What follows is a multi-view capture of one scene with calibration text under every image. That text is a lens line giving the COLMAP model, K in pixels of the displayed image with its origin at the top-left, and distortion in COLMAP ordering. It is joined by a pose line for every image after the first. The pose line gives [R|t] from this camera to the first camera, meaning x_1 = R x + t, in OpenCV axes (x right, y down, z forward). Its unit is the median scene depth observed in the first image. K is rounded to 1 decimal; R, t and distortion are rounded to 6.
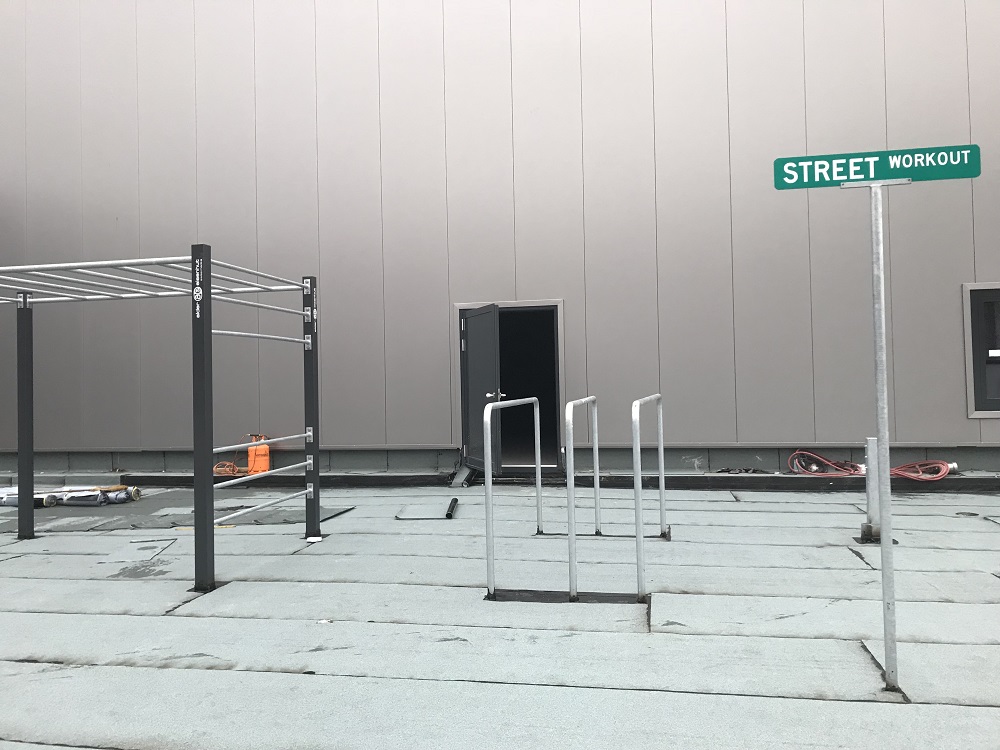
lens RADIAL K [[808.1, 0, 499.9], [0, 808.1, 369.7], [0, 0, 1]] dist [0.013183, 0.017529]
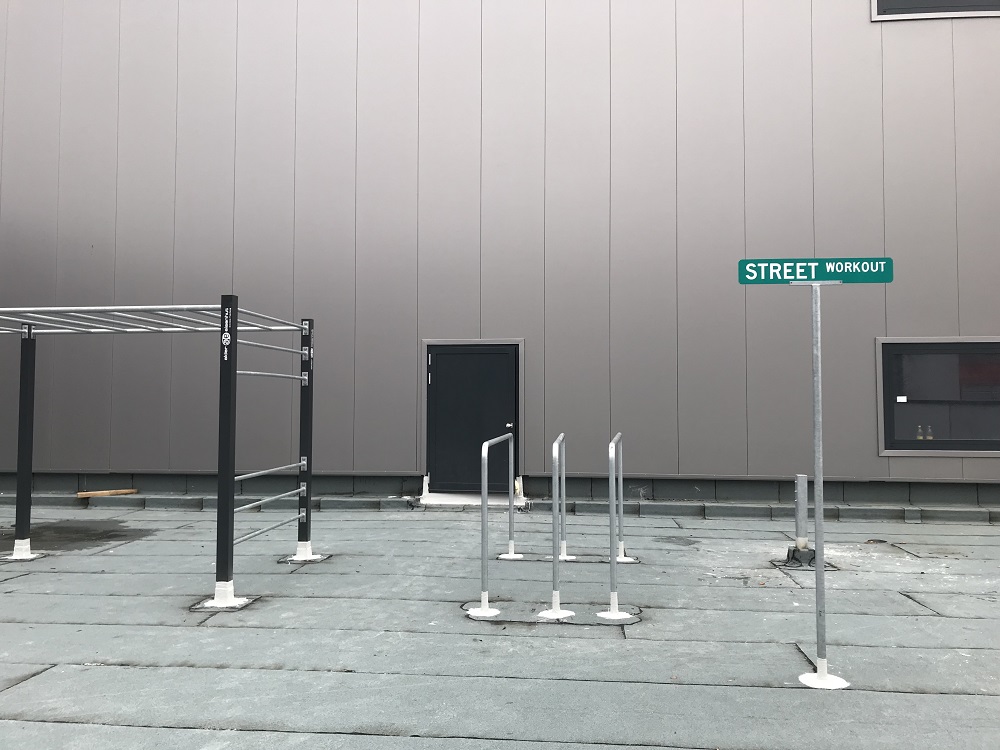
lens RADIAL K [[805.0, 0, 500.0], [0, 805.0, 375.0], [0, 0, 1]] dist [0.020647, -0.009276]
pose [[0.996036, 0.025431, 0.085239, -0.088823], [-0.023568, 0.999462, -0.022788, -0.026925], [-0.085773, 0.020689, 0.996100, -0.144368]]
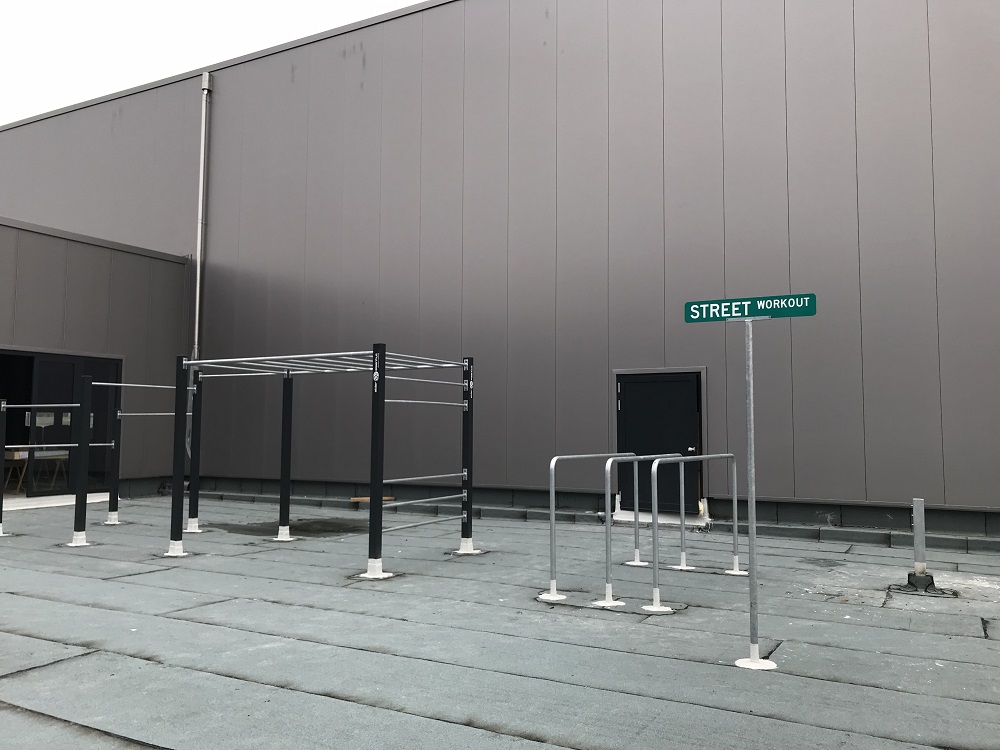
lens RADIAL K [[805.0, 0, 500.0], [0, 805.0, 375.0], [0, 0, 1]] dist [0.020647, -0.009276]
pose [[0.951282, 0.004491, -0.308289, 0.305470], [-0.020541, 0.998596, -0.048834, -0.027739], [0.307637, 0.052788, 0.950038, -0.345499]]
